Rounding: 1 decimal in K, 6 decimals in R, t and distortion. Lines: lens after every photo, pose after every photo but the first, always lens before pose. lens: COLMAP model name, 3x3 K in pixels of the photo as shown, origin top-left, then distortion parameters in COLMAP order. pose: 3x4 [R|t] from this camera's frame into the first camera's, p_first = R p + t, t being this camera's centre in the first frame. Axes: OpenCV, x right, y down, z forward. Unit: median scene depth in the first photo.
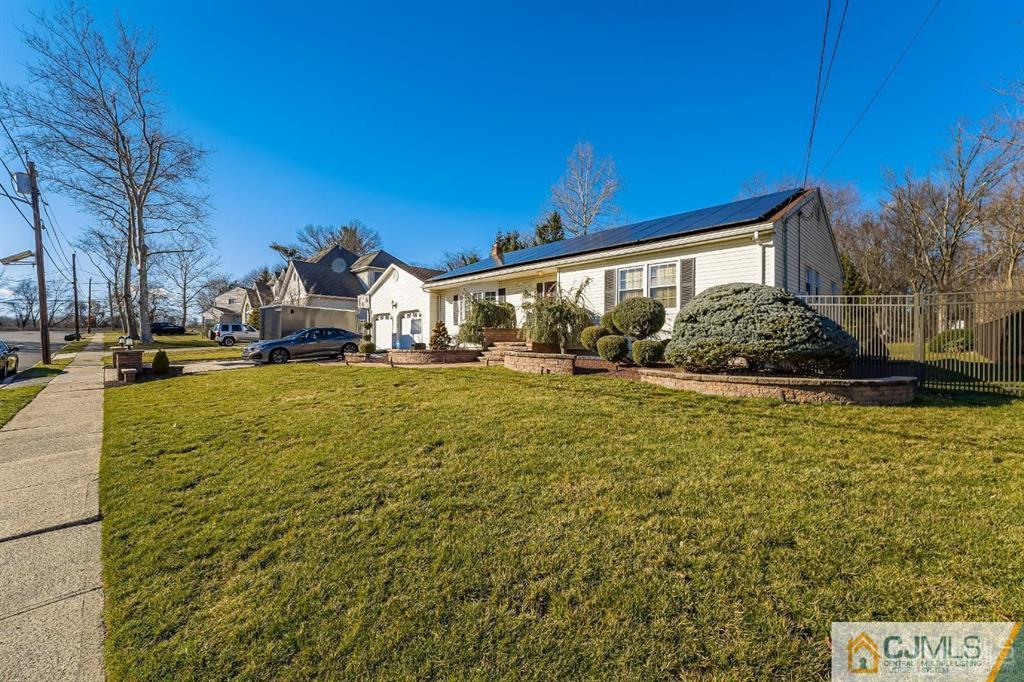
lens RADIAL K [[419.5, 0, 509.9], [0, 419.5, 333.2], [0, 0, 1]] dist [-0.008773, -0.000189]
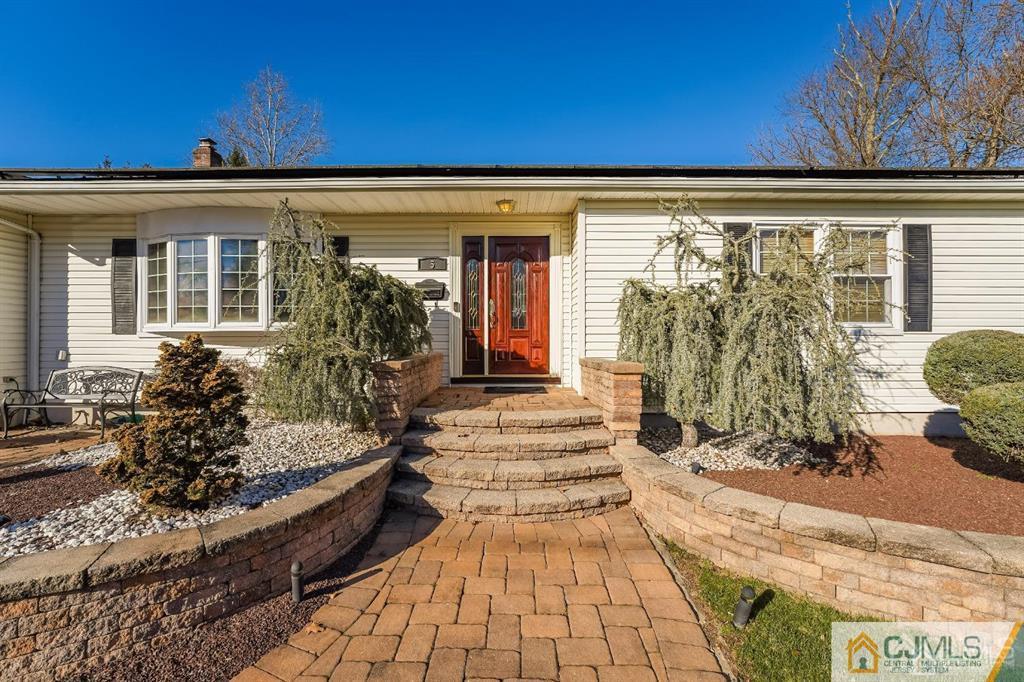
lens RADIAL K [[419.5, 0, 509.9], [0, 419.5, 333.2], [0, 0, 1]] dist [-0.008773, -0.000189]
pose [[0.700755, 0.004828, 0.713385, -0.167466], [-0.014979, 0.999856, 0.007947, -0.029775], [-0.713244, -0.016255, 0.700727, 0.642542]]
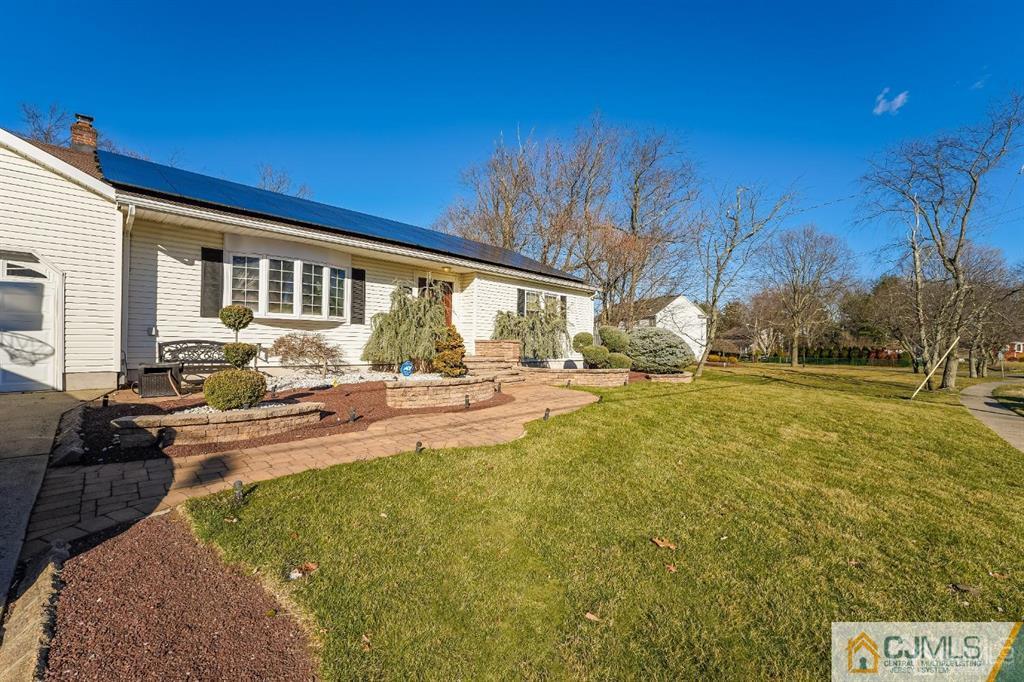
lens RADIAL K [[432.3, 0, 505.1], [0, 432.3, 343.3], [0, 0, 1]] dist [-0.002668, -0.000296]
pose [[-0.025755, 0.000821, 0.999668, -0.662205], [-0.041333, 0.999144, -0.001885, -0.004371], [-0.998813, -0.041368, -0.025699, 0.790886]]
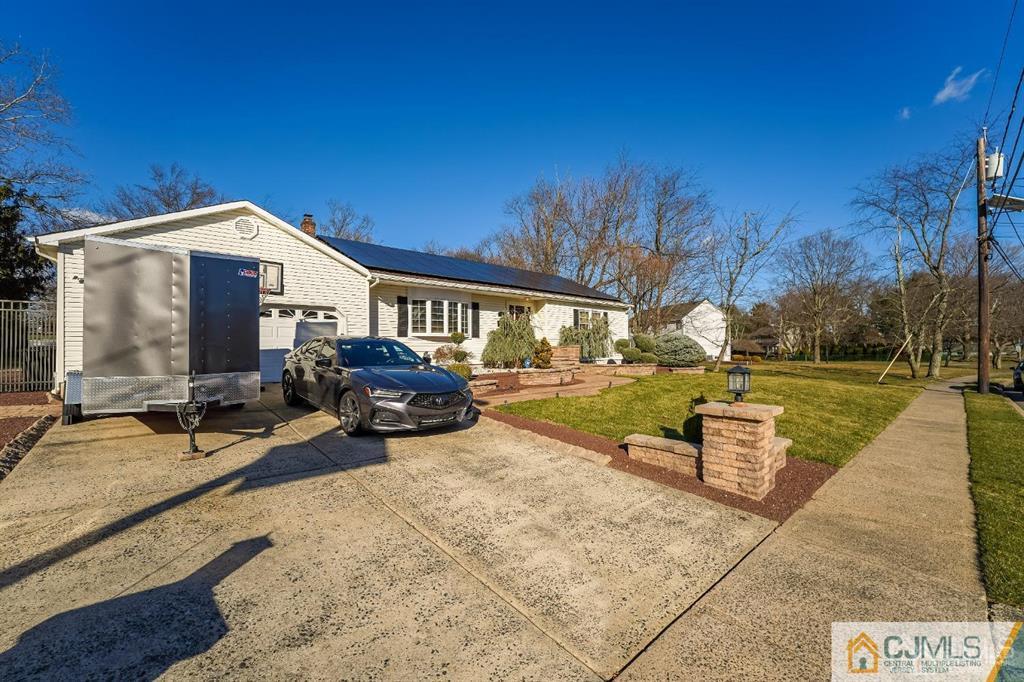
lens RADIAL K [[414.8, 0, 507.2], [0, 414.8, 342.8], [0, 0, 1]] dist [-0.007000, -0.000082]
pose [[0.045908, 0.016001, 0.998818, -0.963447], [-0.016170, 0.999753, -0.015273, -0.000643], [-0.998815, -0.015450, 0.046156, 0.877327]]
